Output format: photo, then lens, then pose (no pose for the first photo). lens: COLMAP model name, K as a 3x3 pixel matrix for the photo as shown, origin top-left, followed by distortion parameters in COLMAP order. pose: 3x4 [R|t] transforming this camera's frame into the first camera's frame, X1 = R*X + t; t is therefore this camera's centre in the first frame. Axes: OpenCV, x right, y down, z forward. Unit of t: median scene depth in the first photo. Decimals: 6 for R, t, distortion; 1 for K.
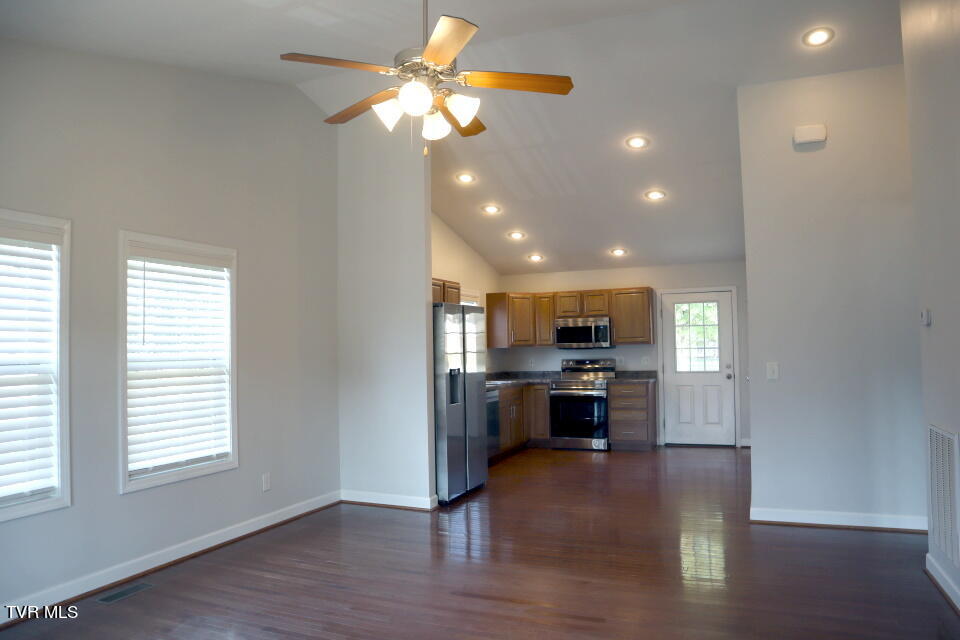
lens RADIAL K [[664.1, 0, 480.0], [0, 664.1, 320.0], [0, 0, 1]] dist [-0.144537, 0.100700]
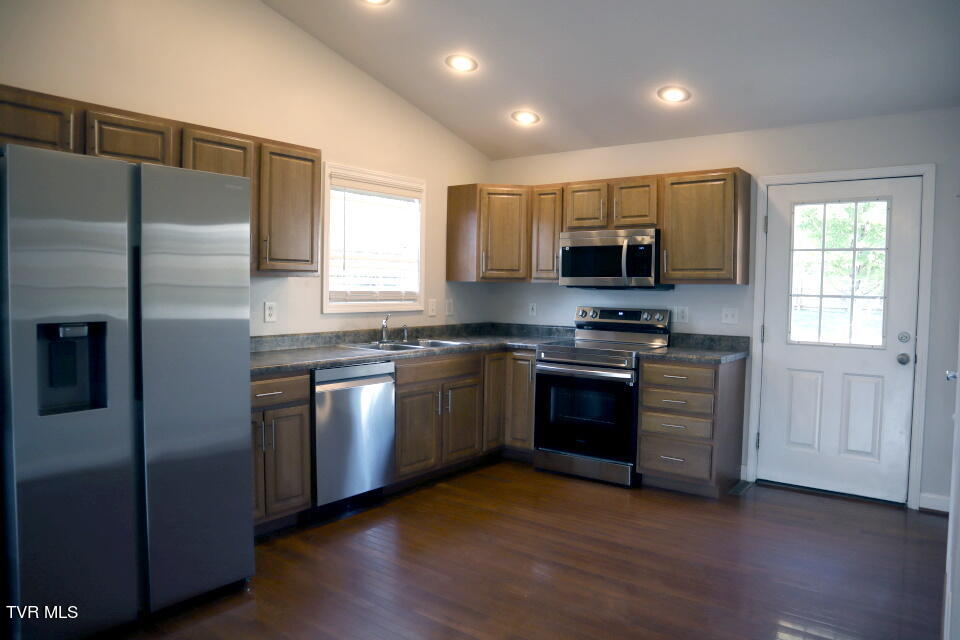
lens RADIAL K [[664.1, 0, 480.0], [0, 664.1, 320.0], [0, 0, 1]] dist [-0.144537, 0.100700]
pose [[0.968097, 0.046052, -0.246306, 0.190288], [-0.023374, 0.995277, 0.094216, 0.021491], [0.249482, -0.085453, 0.964602, 0.464630]]
